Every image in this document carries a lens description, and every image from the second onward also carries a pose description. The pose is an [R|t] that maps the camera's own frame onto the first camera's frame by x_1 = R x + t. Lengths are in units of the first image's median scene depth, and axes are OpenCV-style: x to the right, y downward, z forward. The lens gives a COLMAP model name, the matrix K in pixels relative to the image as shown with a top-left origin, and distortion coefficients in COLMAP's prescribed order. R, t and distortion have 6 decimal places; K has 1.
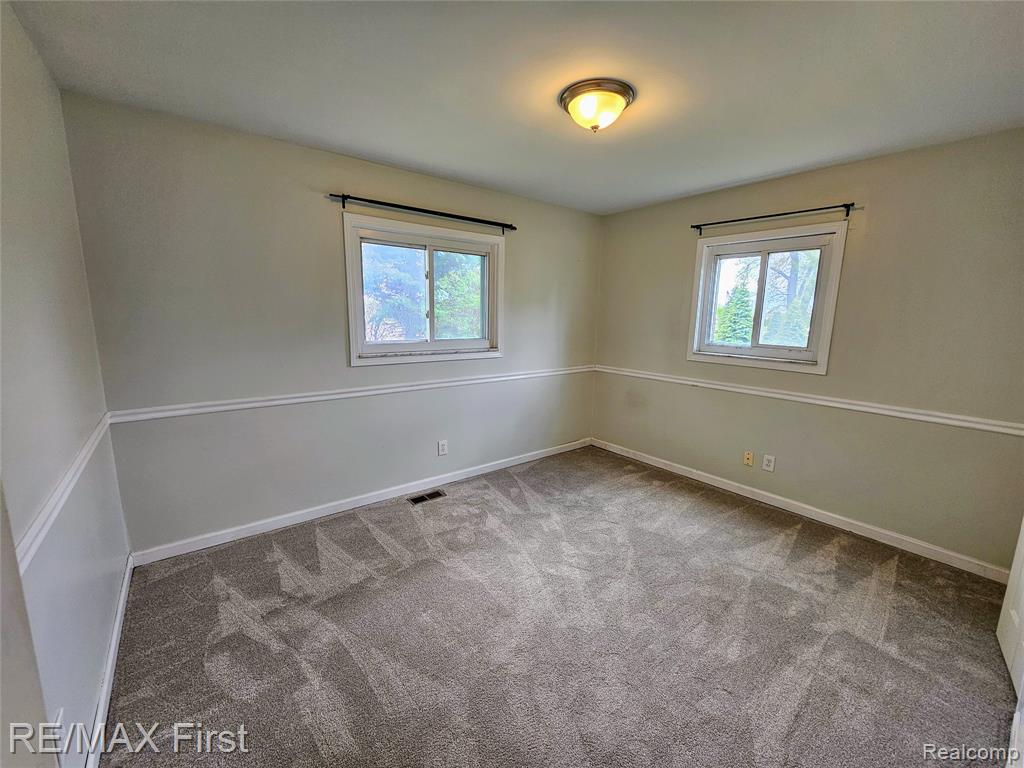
lens RADIAL K [[417.3, 0, 512.0], [0, 417.3, 384.0], [0, 0, 1]] dist [-0.000982, -0.000396]
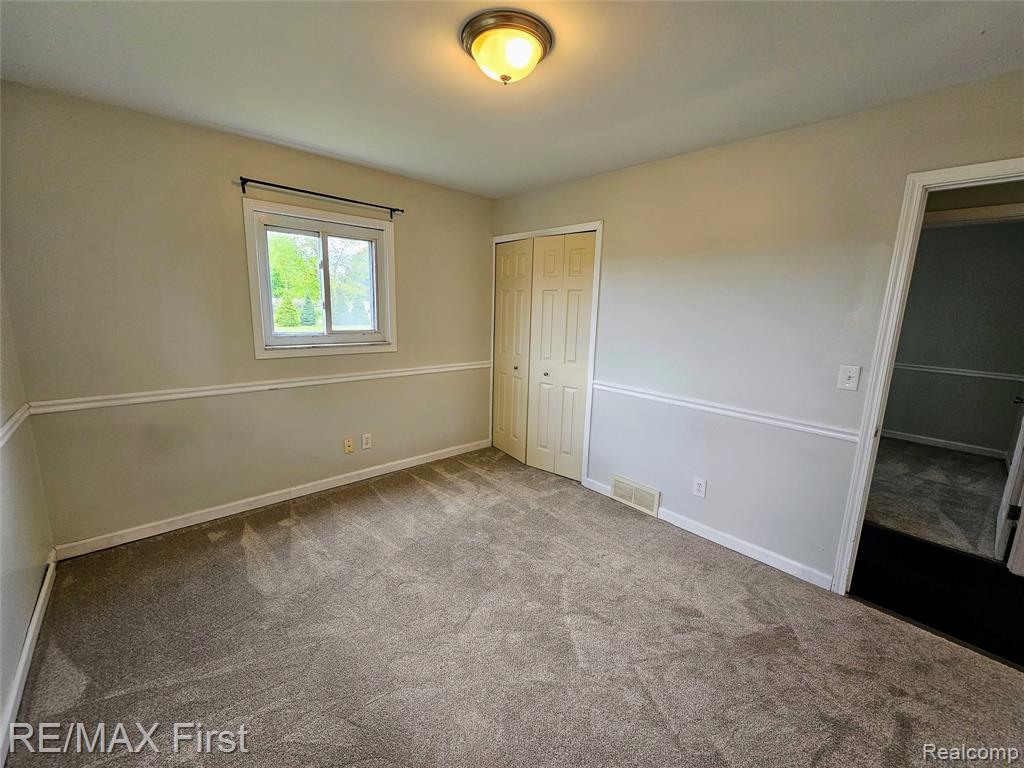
lens RADIAL K [[417.3, 0, 512.0], [0, 417.3, 384.0], [0, 0, 1]] dist [-0.000982, -0.000396]
pose [[-0.068592, -0.208733, 0.975564, -0.423143], [0.141209, 0.965991, 0.216613, -0.131366], [-0.987601, 0.152616, -0.036785, 0.664289]]
